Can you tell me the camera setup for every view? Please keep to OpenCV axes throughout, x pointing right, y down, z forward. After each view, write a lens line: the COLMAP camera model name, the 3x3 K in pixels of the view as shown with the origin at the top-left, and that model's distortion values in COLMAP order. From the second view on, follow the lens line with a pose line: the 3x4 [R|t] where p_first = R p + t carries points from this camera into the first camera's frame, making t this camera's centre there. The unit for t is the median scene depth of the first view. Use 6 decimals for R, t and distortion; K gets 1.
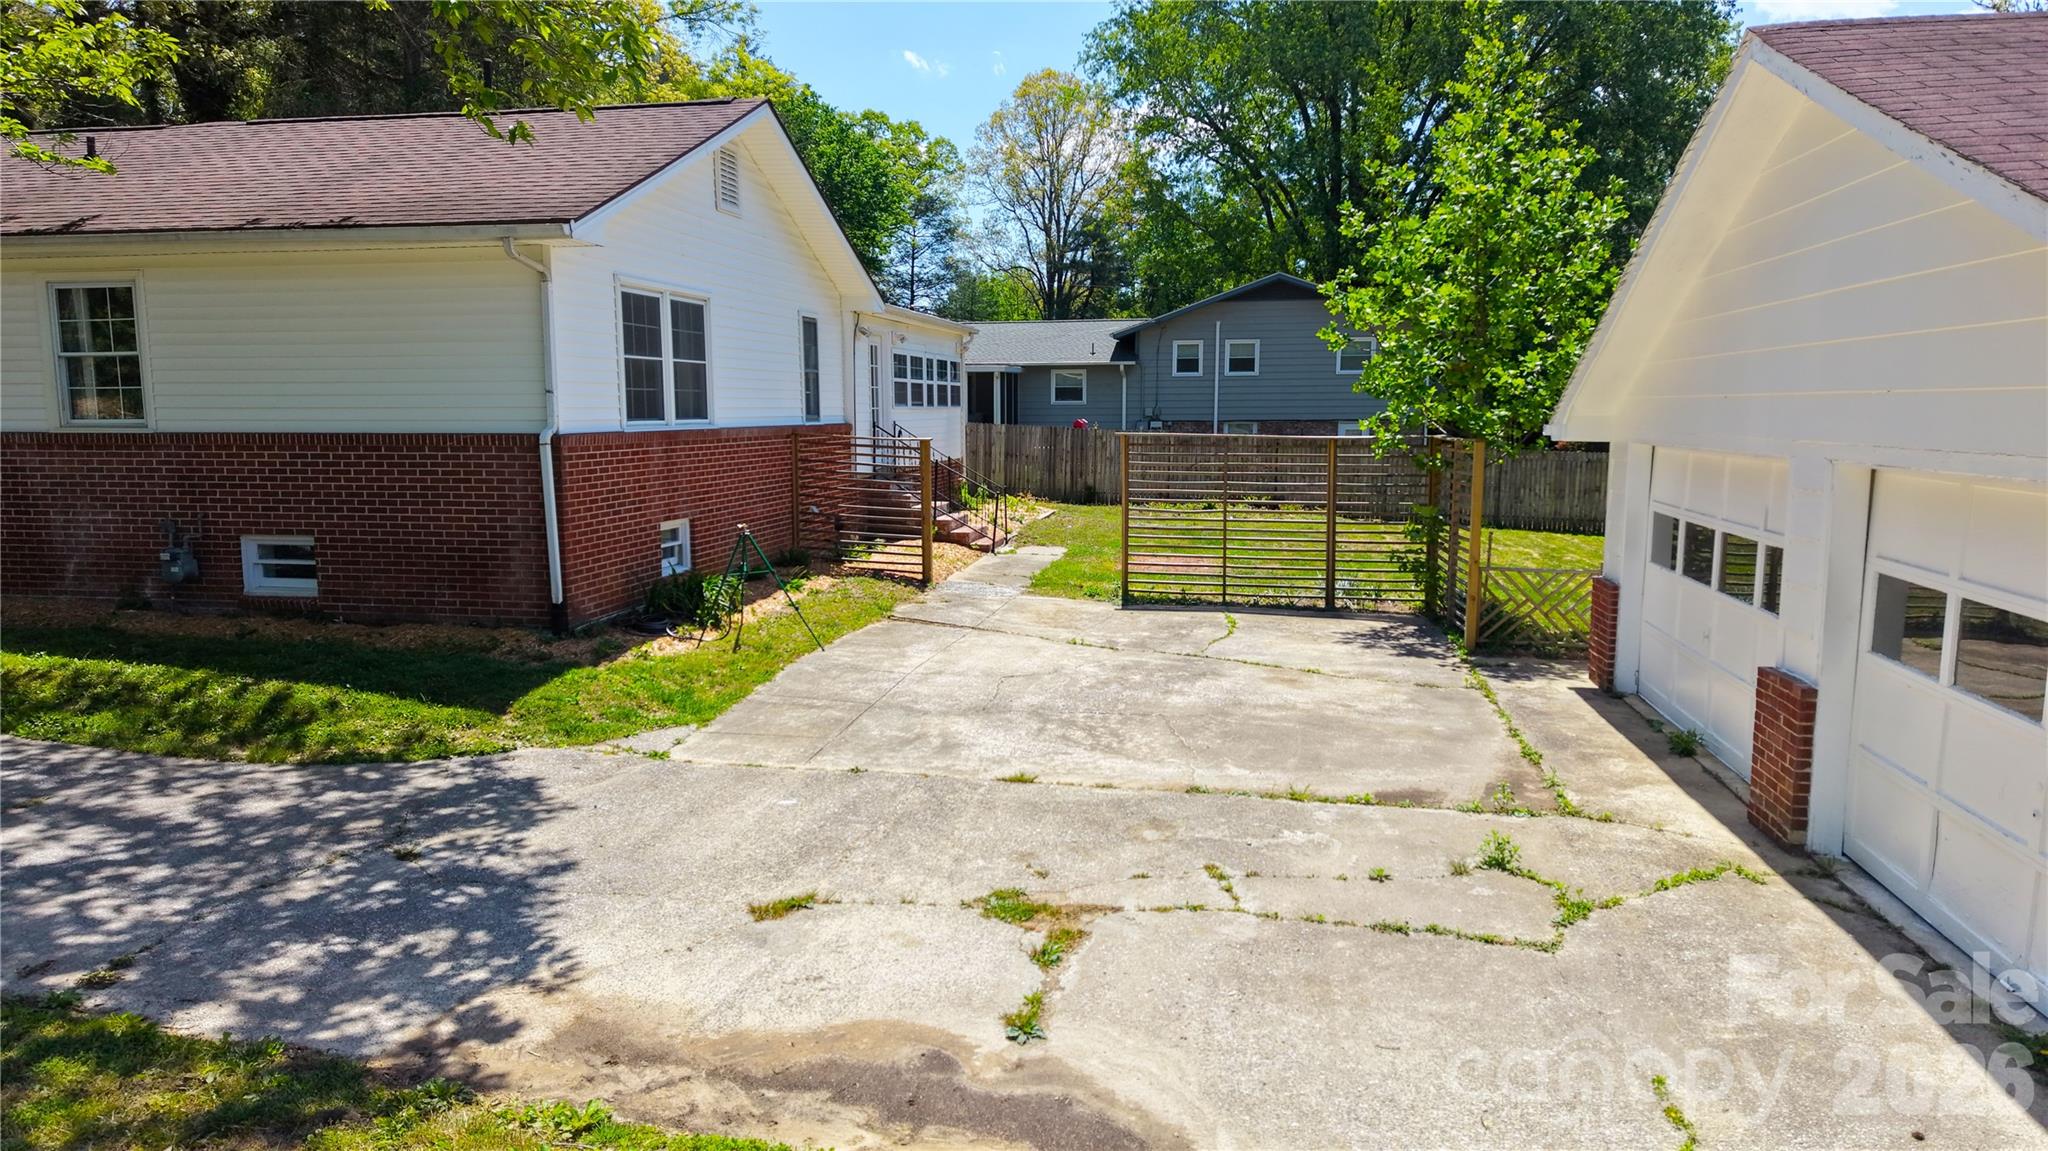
lens RADIAL K [[1357.0, 0, 1024.0], [0, 1357.0, 575.5], [0, 0, 1]] dist [0.069297, -0.068255]
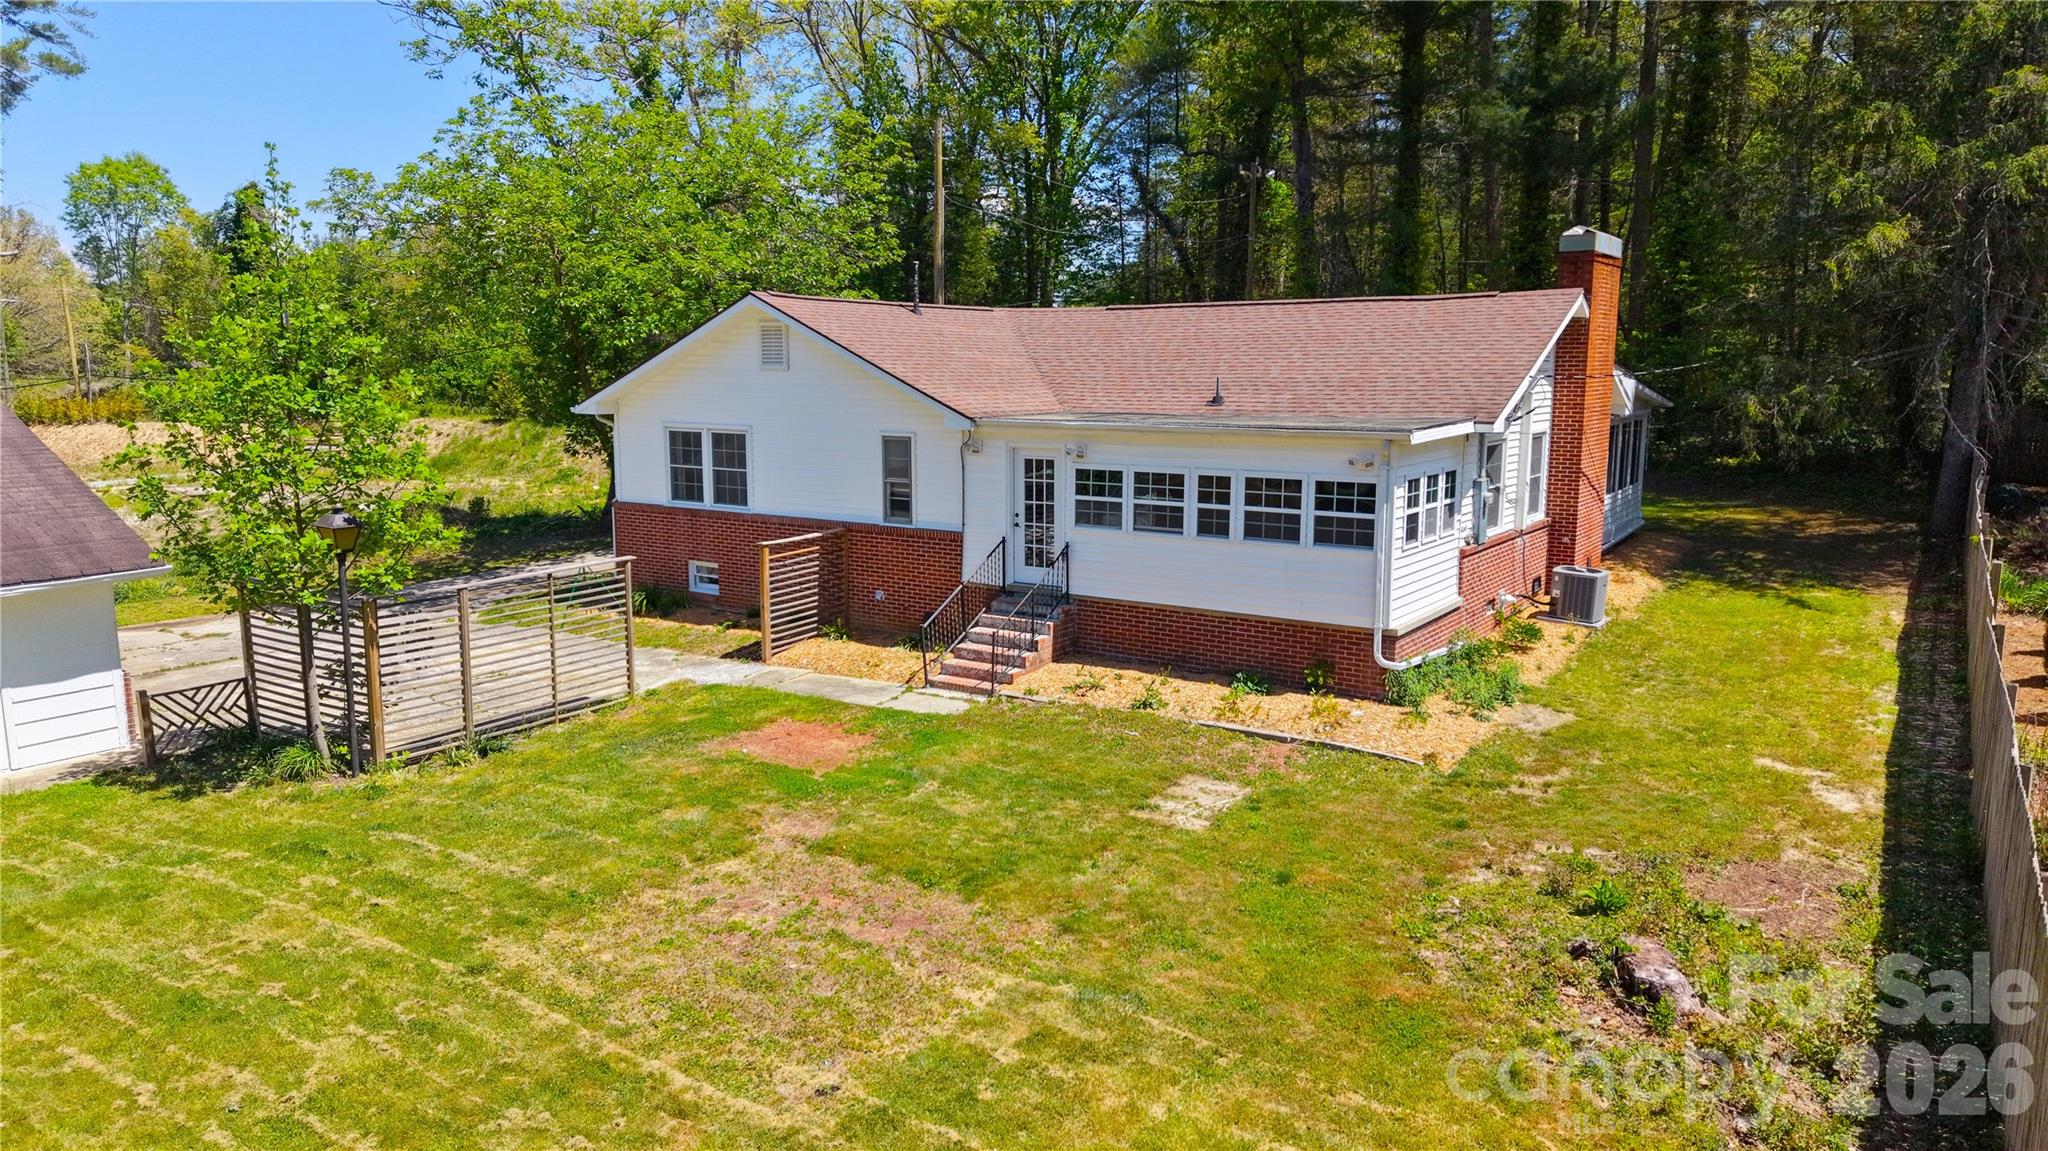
lens RADIAL K [[1357.0, 0, 1024.0], [0, 1357.0, 575.5], [0, 0, 1]] dist [0.069297, -0.068255]
pose [[-0.403543, 0.145797, -0.903270, 1.327184], [-0.115102, 0.971290, 0.208199, -0.503554], [0.907692, 0.187985, -0.375176, 2.389087]]
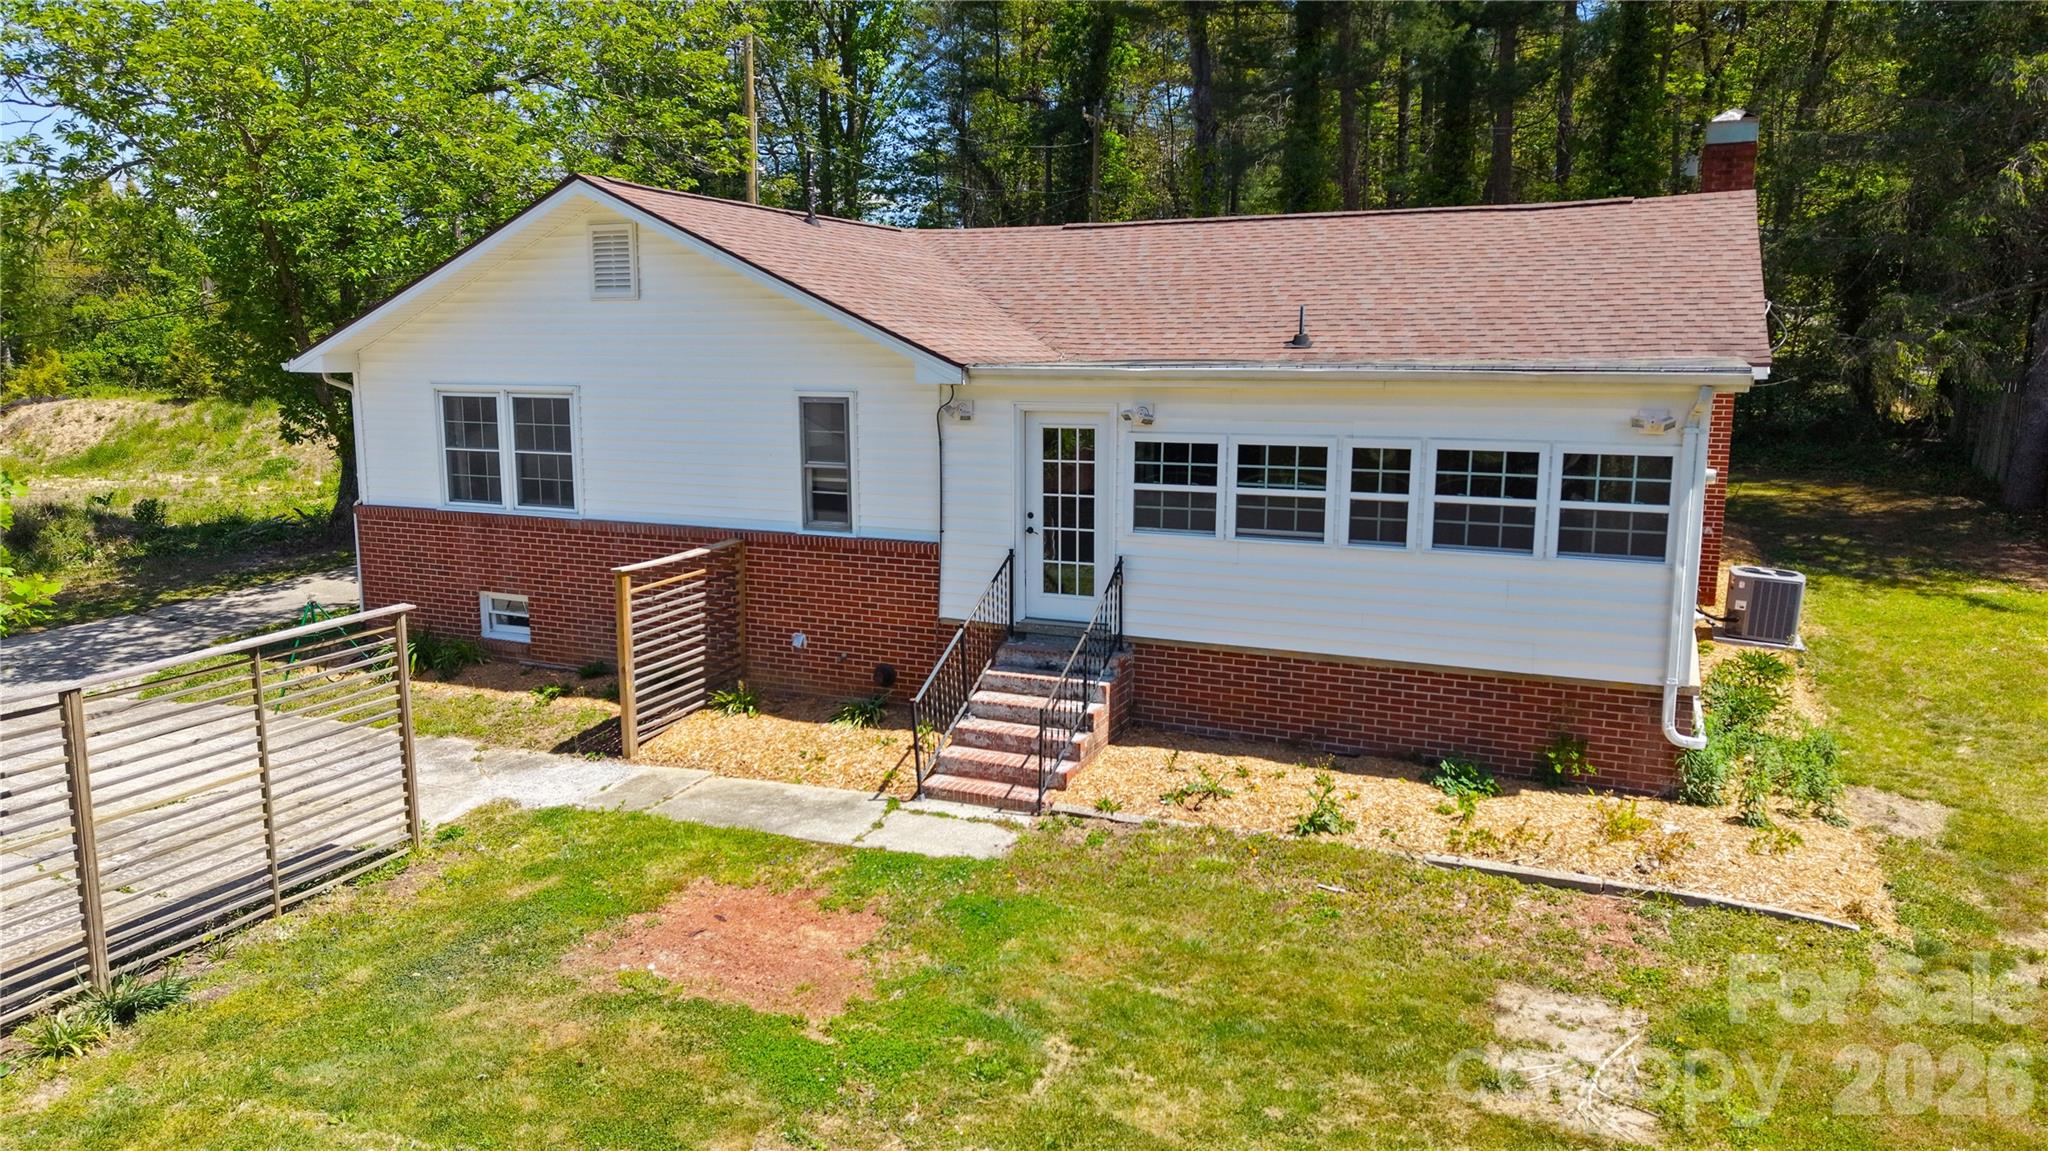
lens RADIAL K [[1367.5, 0, 1020.3], [0, 1367.5, 570.6], [0, 0, 1]] dist [0.016907, -0.005081]
pose [[-0.237927, 0.162184, -0.957647, 0.858035], [-0.121713, 0.973210, 0.195059, -0.394418], [0.963627, 0.162968, -0.211813, 1.966415]]
